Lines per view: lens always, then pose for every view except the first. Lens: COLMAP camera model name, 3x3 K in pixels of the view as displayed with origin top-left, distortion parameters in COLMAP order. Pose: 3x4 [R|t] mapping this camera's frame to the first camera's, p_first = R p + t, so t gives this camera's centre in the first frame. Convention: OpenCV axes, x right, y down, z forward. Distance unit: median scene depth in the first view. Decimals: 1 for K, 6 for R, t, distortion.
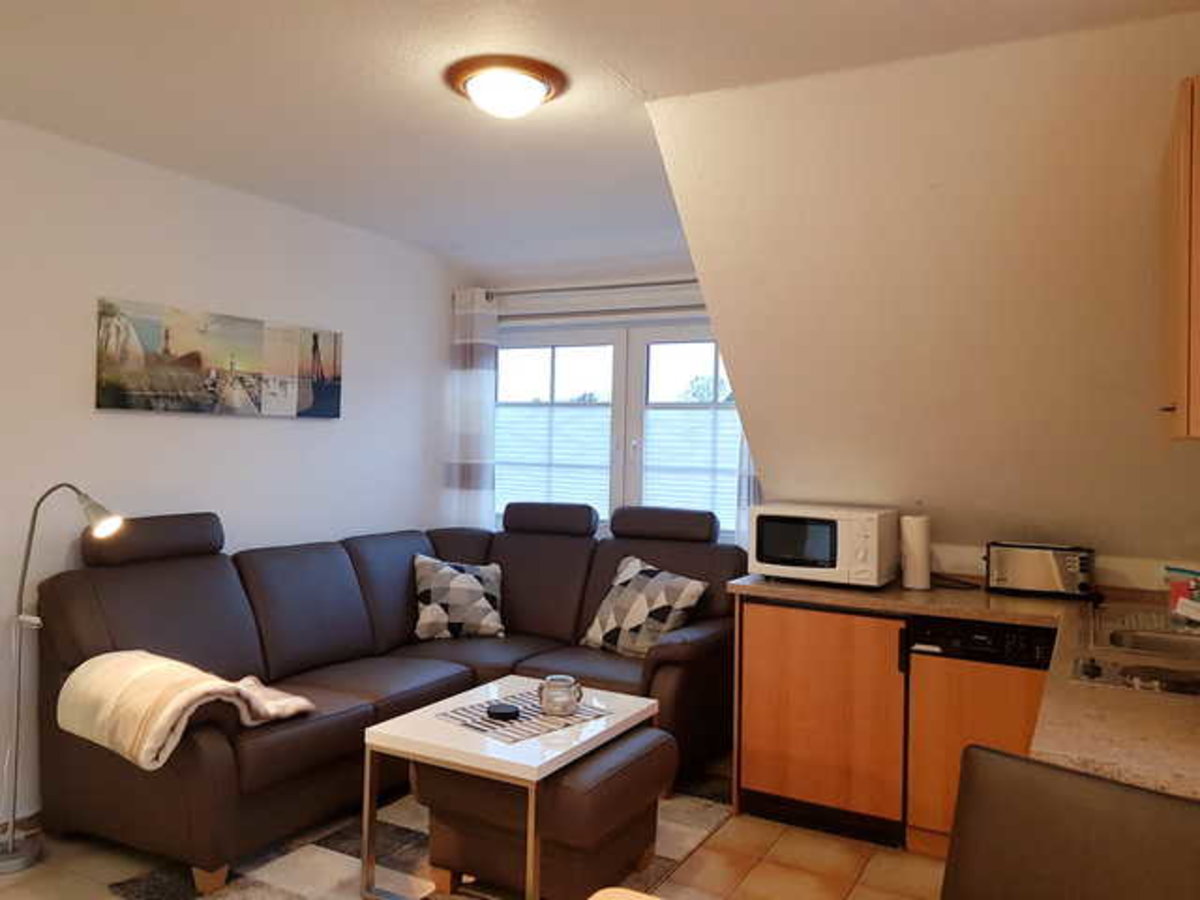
lens RADIAL K [[922.5, 0, 601.6], [0, 922.5, 409.2], [0, 0, 1]] dist [0.075862, -0.154323]
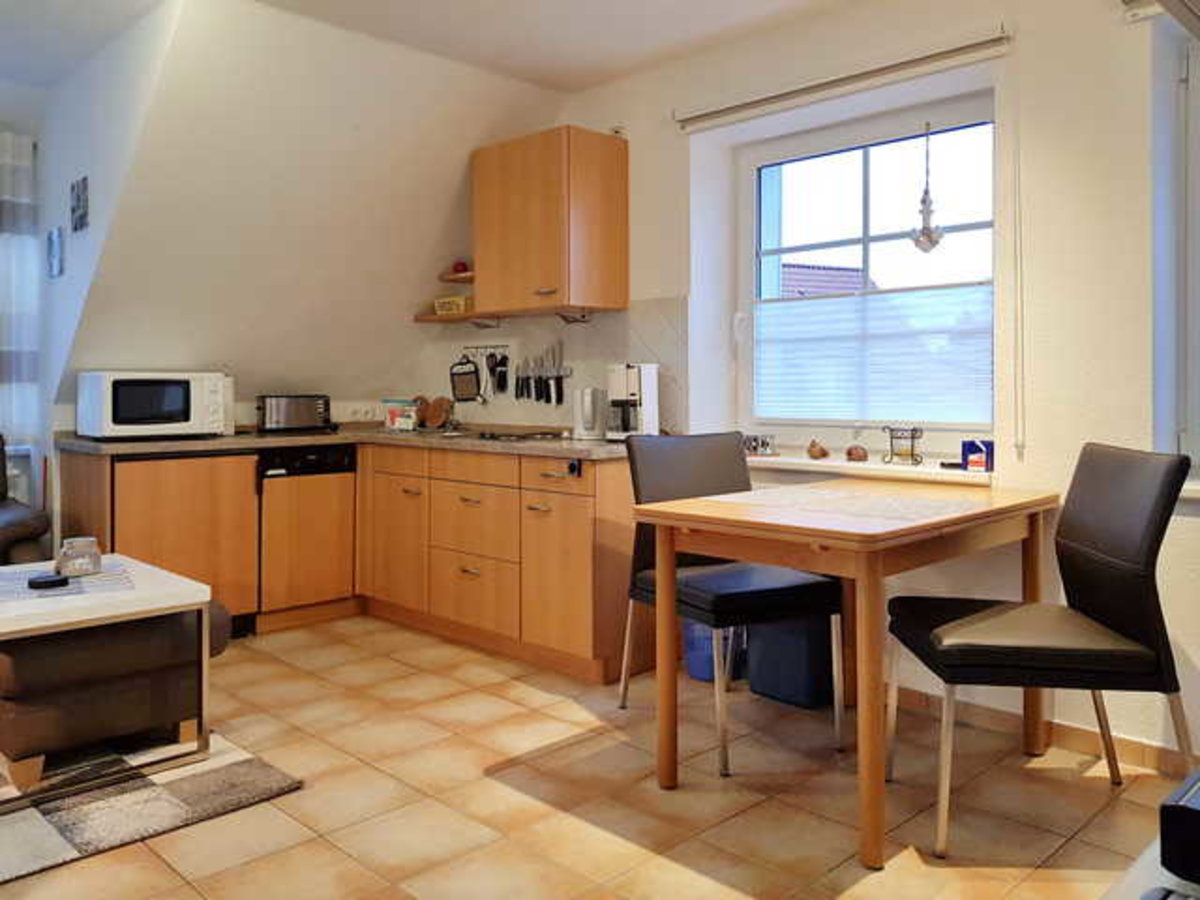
lens RADIAL K [[968.1, 0, 596.8], [0, 968.1, 357.6], [0, 0, 1]] dist [0.072198, -0.071737]
pose [[0.281858, 0.009175, 0.959412, -0.646962], [-0.025445, 0.999674, -0.002085, 0.068267], [-0.959119, -0.023825, 0.281999, 0.145693]]
